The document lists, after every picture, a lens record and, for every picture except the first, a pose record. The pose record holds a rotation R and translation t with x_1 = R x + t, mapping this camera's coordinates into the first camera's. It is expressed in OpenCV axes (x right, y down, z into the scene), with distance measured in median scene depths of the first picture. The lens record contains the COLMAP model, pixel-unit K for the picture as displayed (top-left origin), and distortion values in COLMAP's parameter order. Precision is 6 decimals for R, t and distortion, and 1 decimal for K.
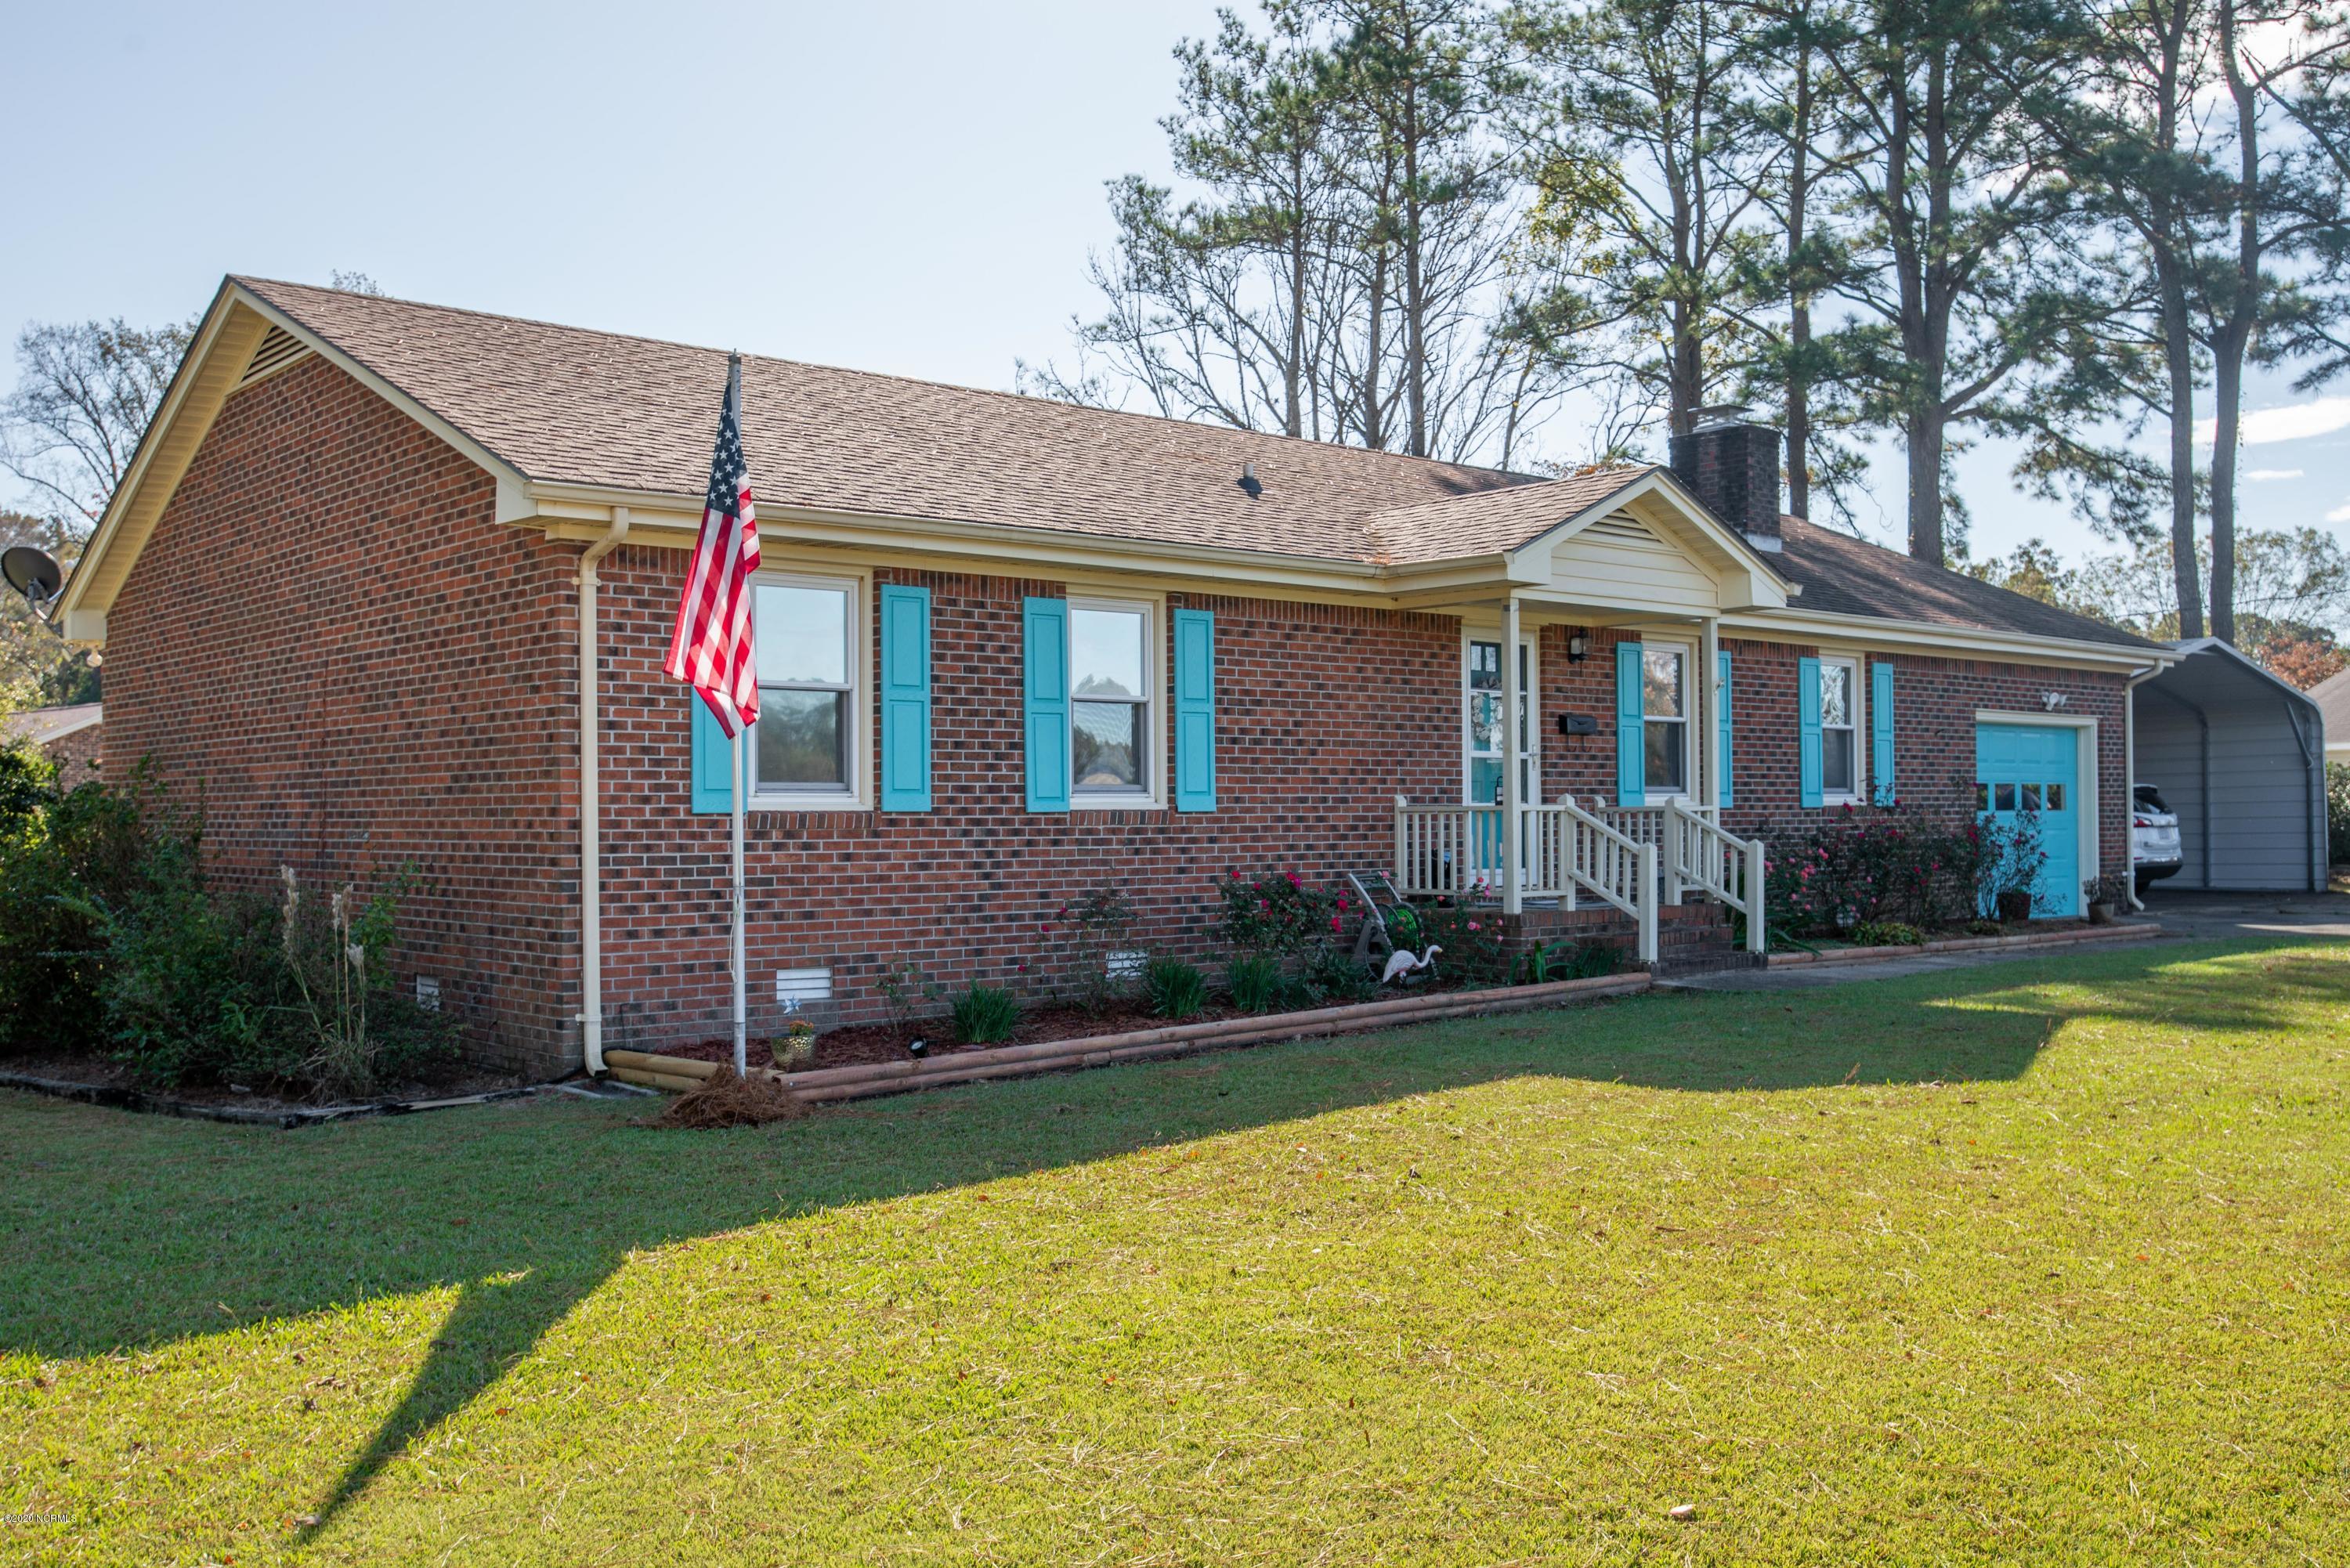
lens RADIAL K [[2147.5, 0, 1177.1], [0, 2147.5, 791.4], [0, 0, 1]] dist [-0.020171, 0.000000]
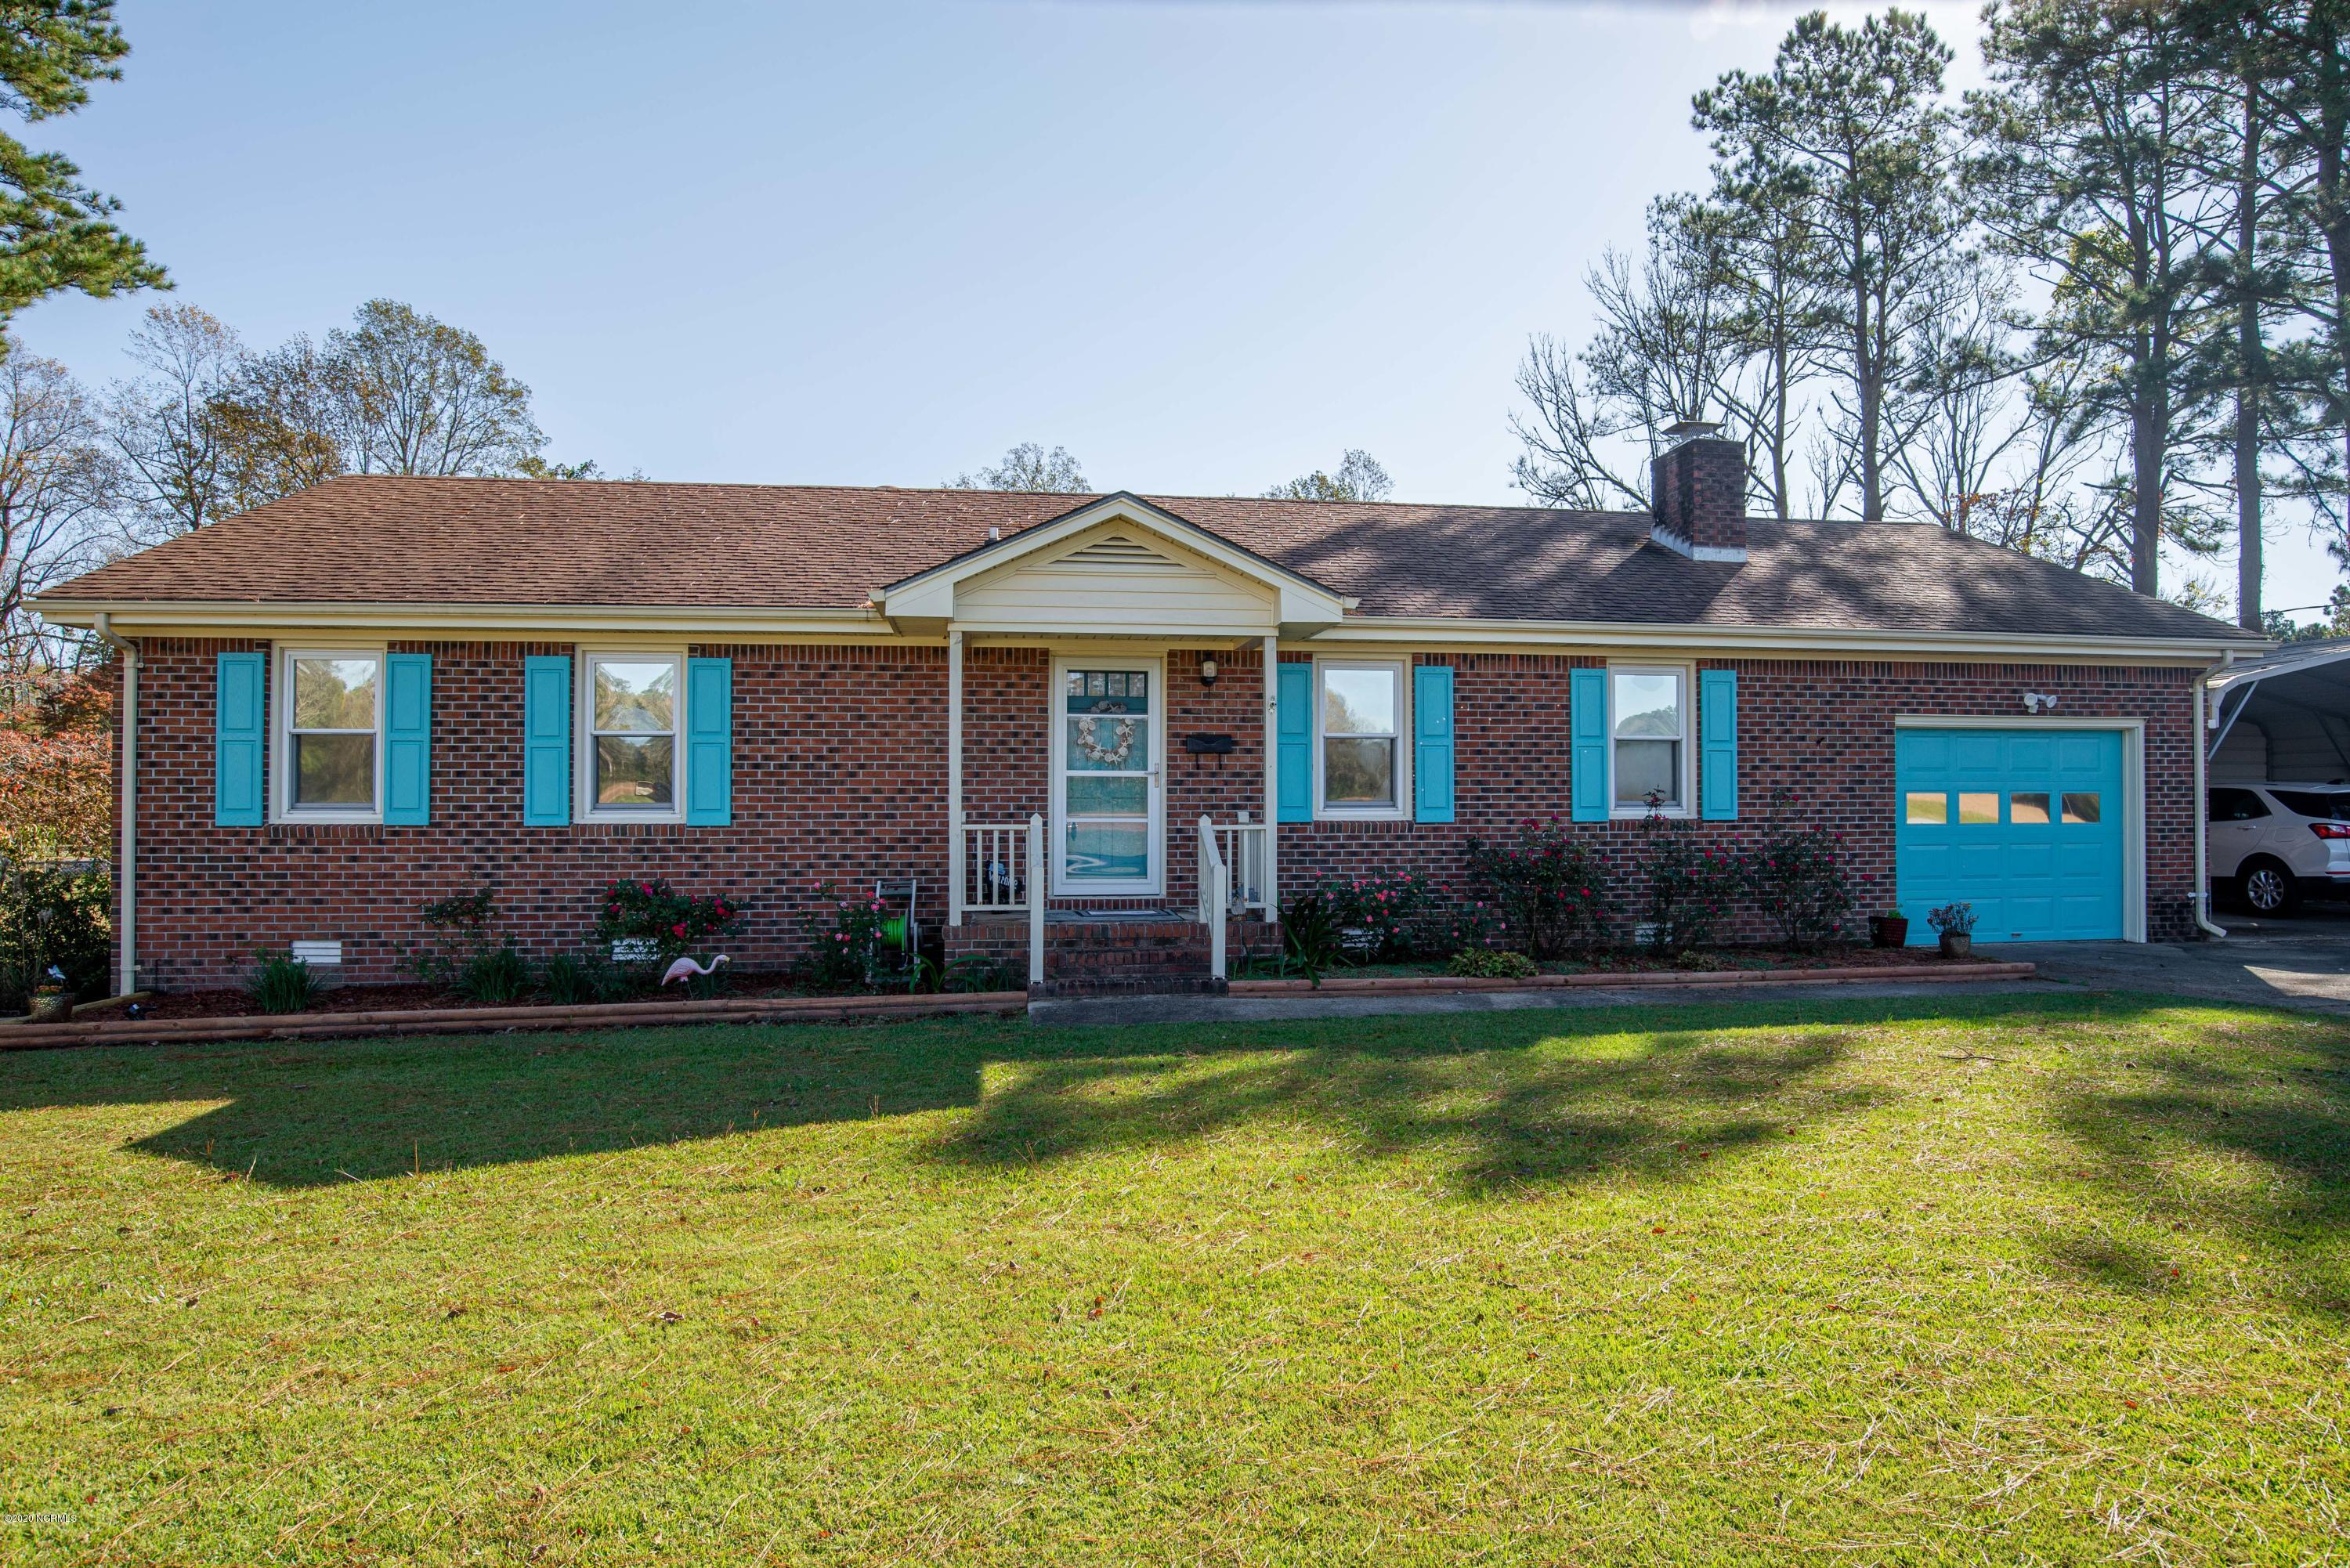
lens RADIAL K [[1274.3, 0, 1104.6], [0, 1274.3, 767.6], [0, 0, 1]] dist [-0.037556, 0.001178]
pose [[0.824265, -0.021241, -0.565806, 0.639956], [0.003912, 0.999486, -0.031823, 0.000423], [0.566191, 0.024017, 0.823924, 0.585736]]
